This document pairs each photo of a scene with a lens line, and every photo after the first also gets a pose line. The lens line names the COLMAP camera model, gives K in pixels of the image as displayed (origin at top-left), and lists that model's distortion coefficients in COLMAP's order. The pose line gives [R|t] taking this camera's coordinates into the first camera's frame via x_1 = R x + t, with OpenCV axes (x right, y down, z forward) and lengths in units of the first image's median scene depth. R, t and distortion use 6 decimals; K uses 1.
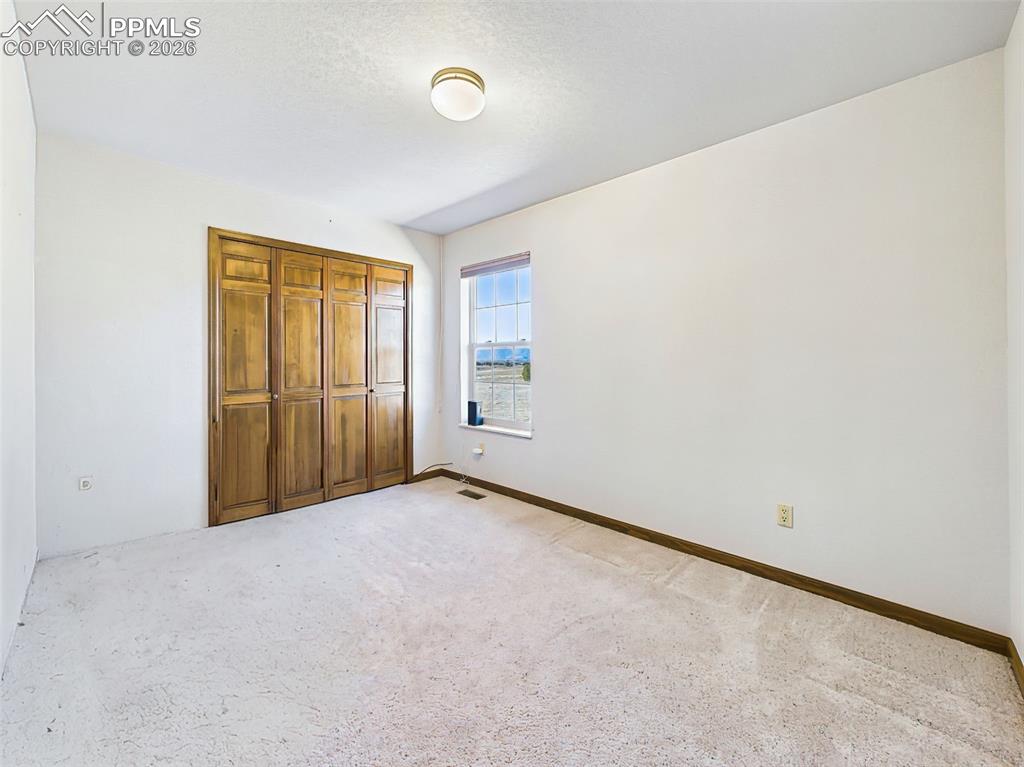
lens RADIAL K [[410.0, 0, 511.4], [0, 410.0, 356.1], [0, 0, 1]] dist [0.000602, 0.000052]
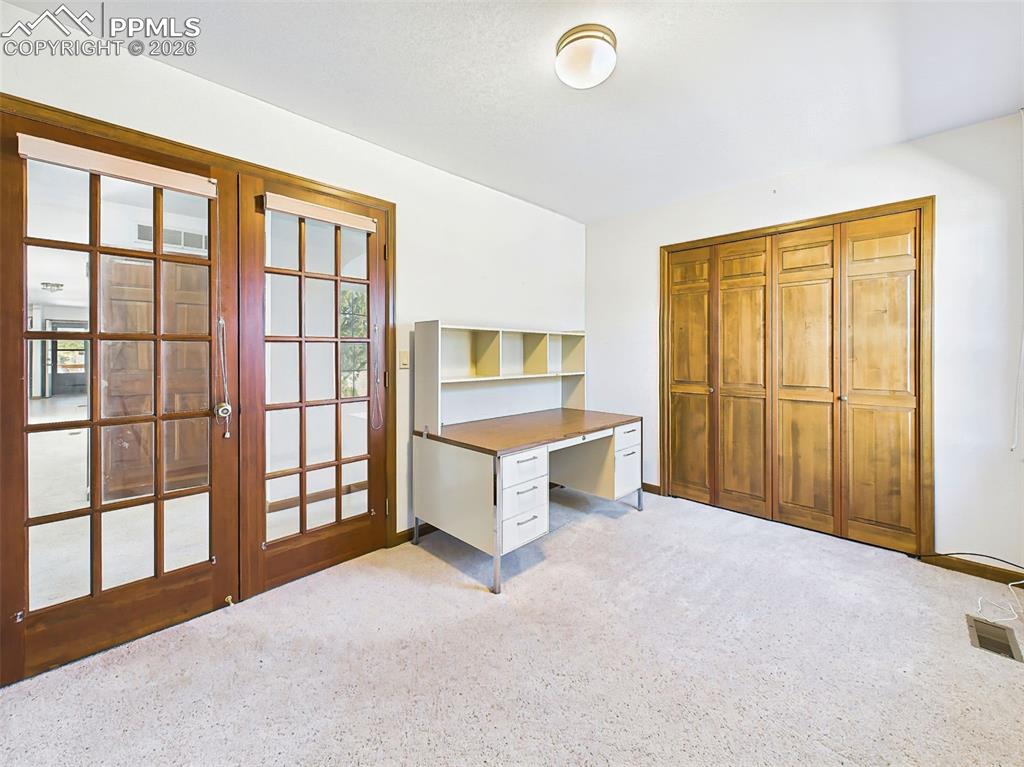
lens RADIAL K [[410.0, 0, 514.0], [0, 410.0, 352.9], [0, 0, 1]] dist [0.000602, 0.000052]
pose [[-0.023670, 0.005023, -0.999707, 0.427223], [0.006086, 0.999970, 0.004880, -0.002651], [0.999701, -0.005969, -0.023700, 0.485045]]
